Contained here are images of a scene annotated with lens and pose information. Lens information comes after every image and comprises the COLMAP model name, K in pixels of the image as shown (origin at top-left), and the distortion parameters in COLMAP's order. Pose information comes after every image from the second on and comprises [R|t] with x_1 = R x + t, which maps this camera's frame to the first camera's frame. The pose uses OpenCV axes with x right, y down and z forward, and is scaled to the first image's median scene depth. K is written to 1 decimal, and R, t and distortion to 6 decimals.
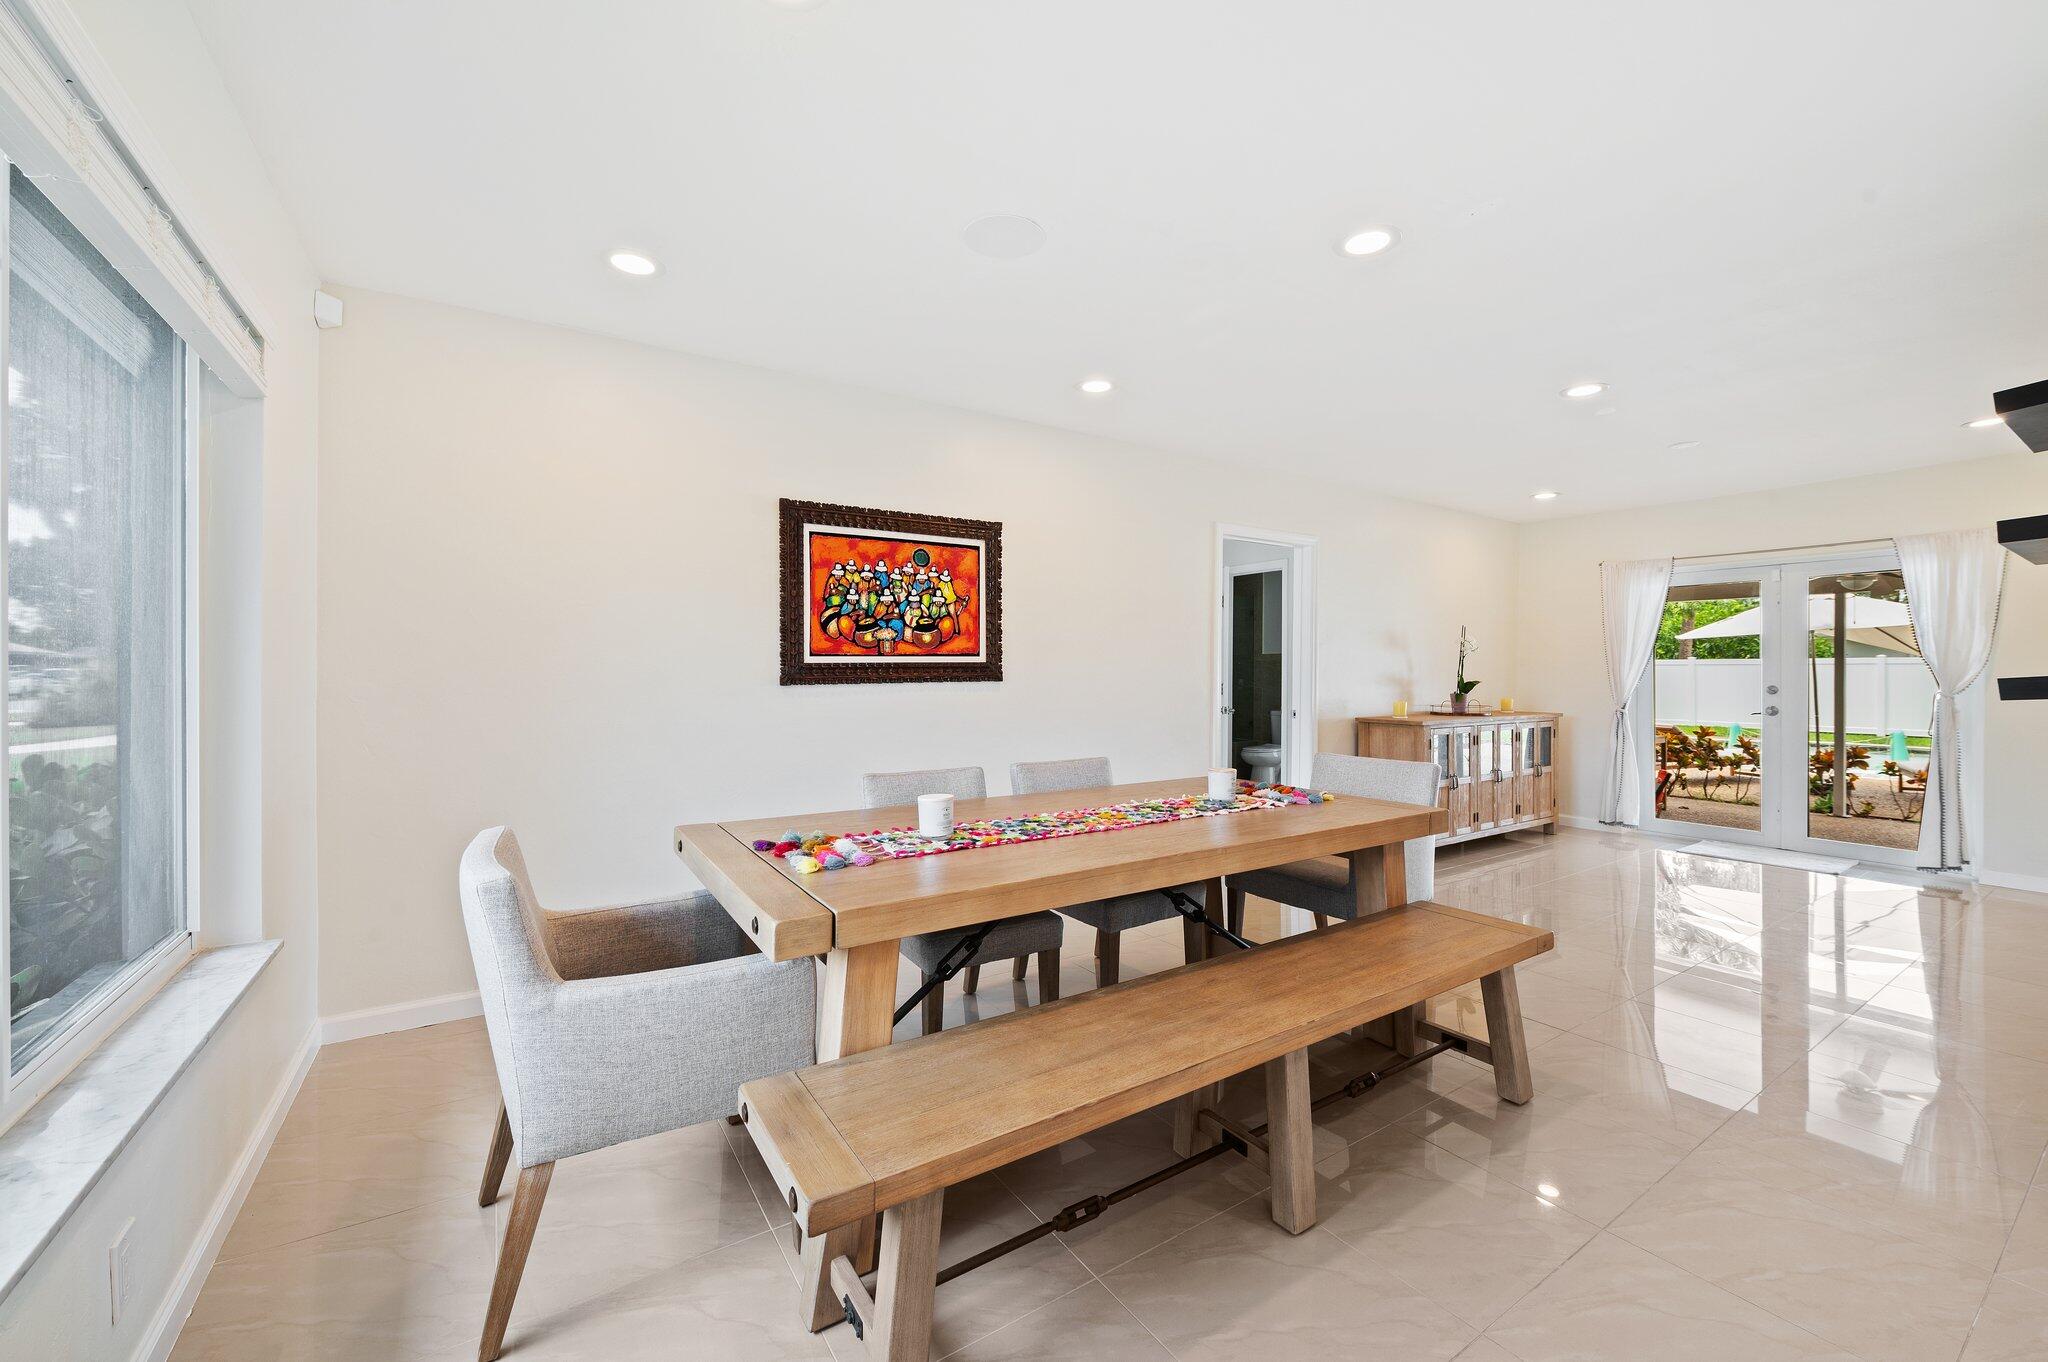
lens RADIAL K [[821.0, 0, 1032.8], [0, 821.0, 680.2], [0, 0, 1]] dist [-0.000495, -0.006769]
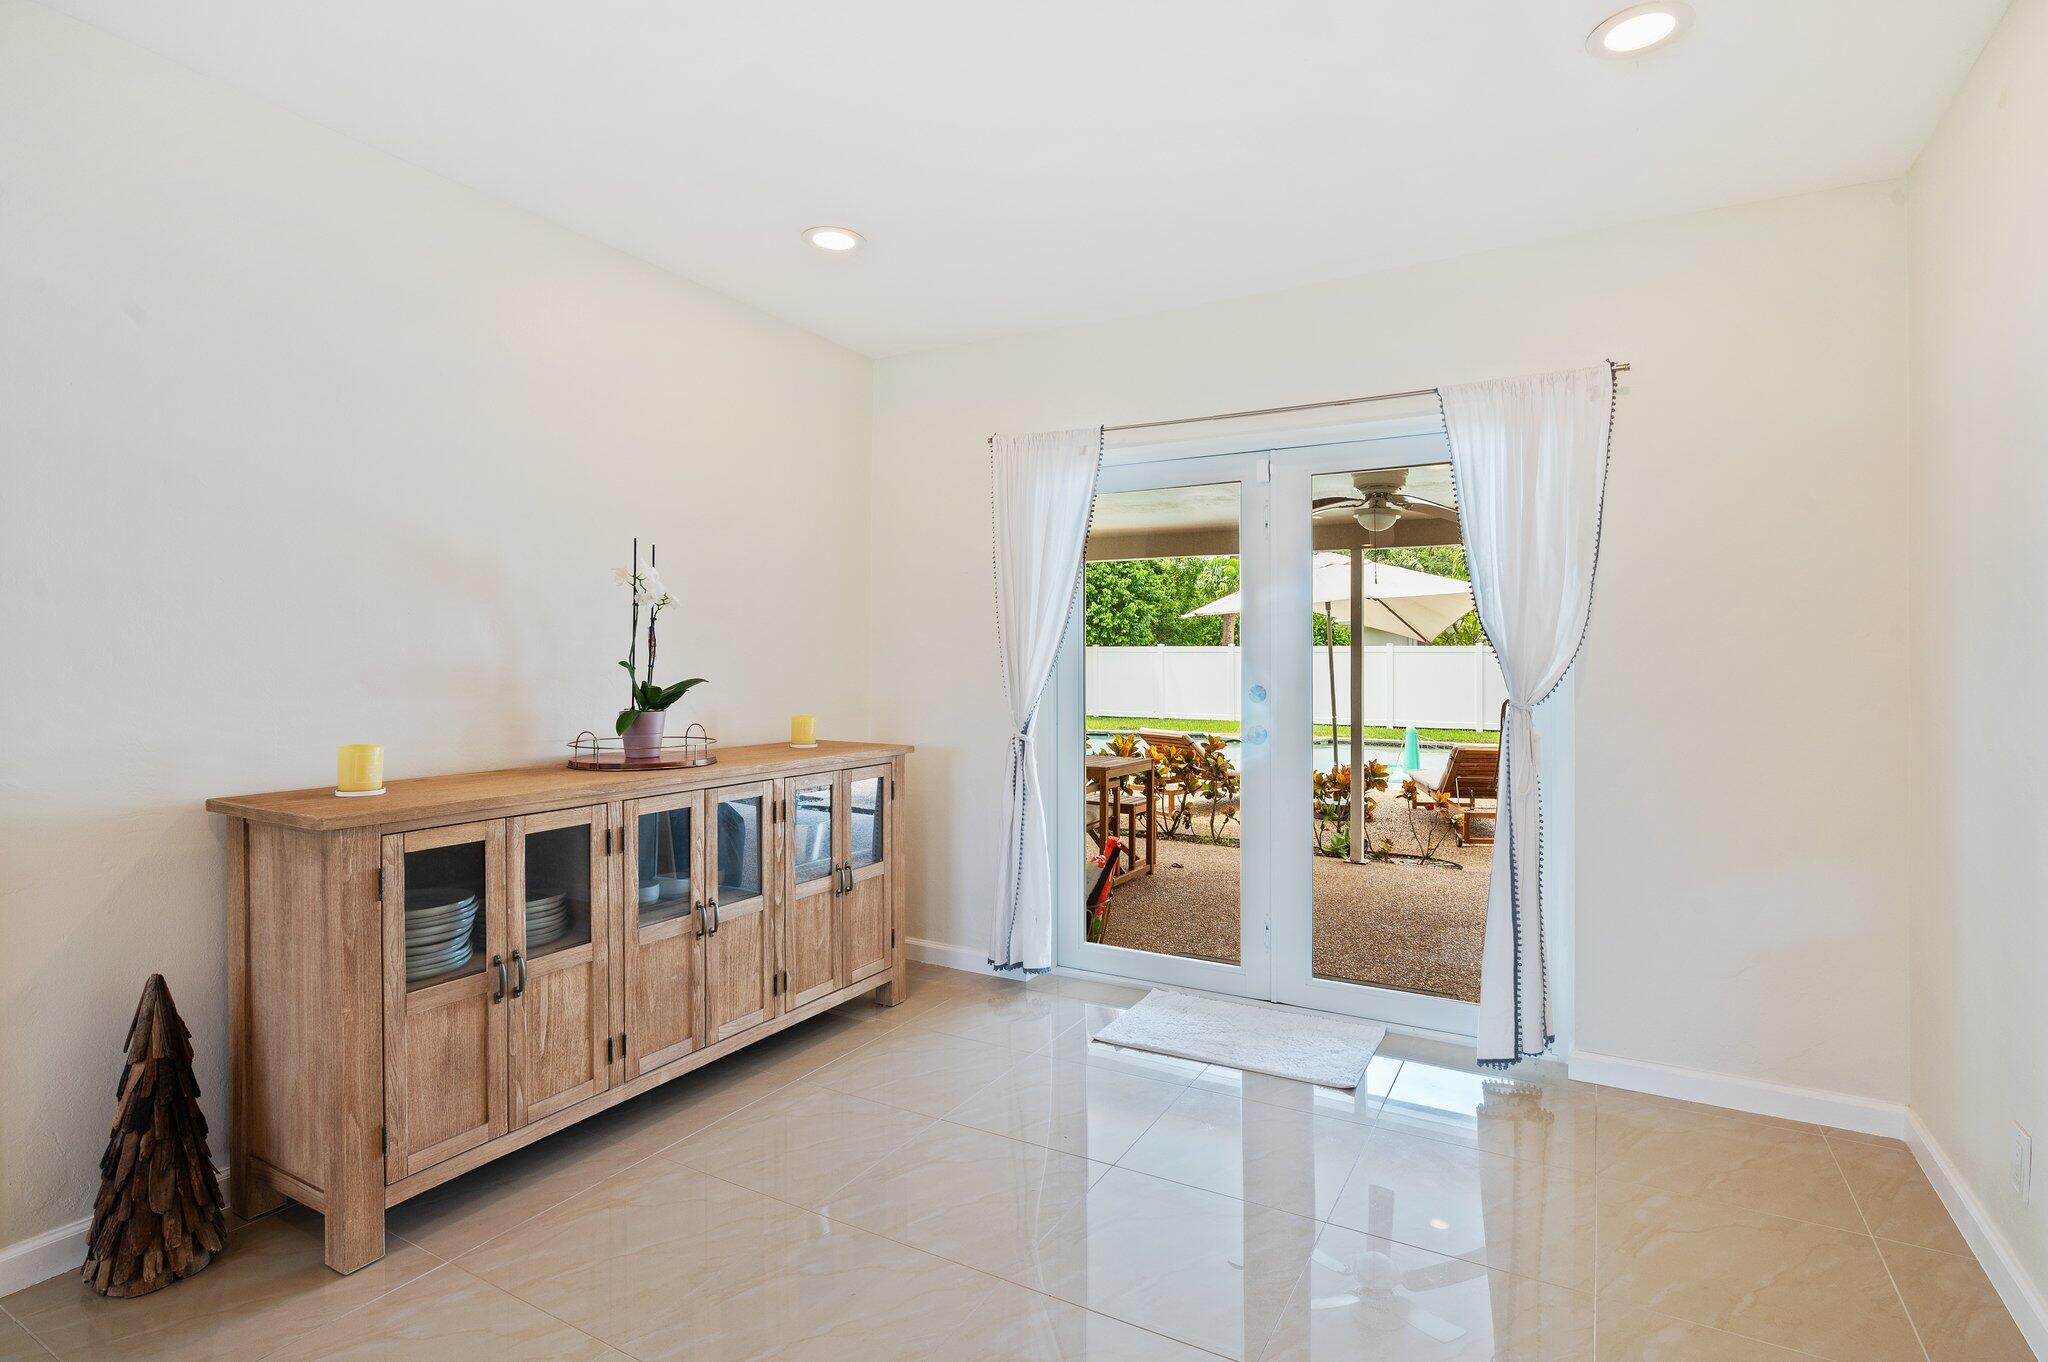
lens RADIAL K [[1011.7, 0, 1024.1], [0, 1011.7, 673.0], [0, 0, 1]] dist [-0.000186, -0.000061]
pose [[0.895905, -0.005148, 0.444217, 0.447045], [0.003560, 0.999984, 0.004409, -0.005071], [-0.444232, -0.002369, 0.895908, 0.447791]]
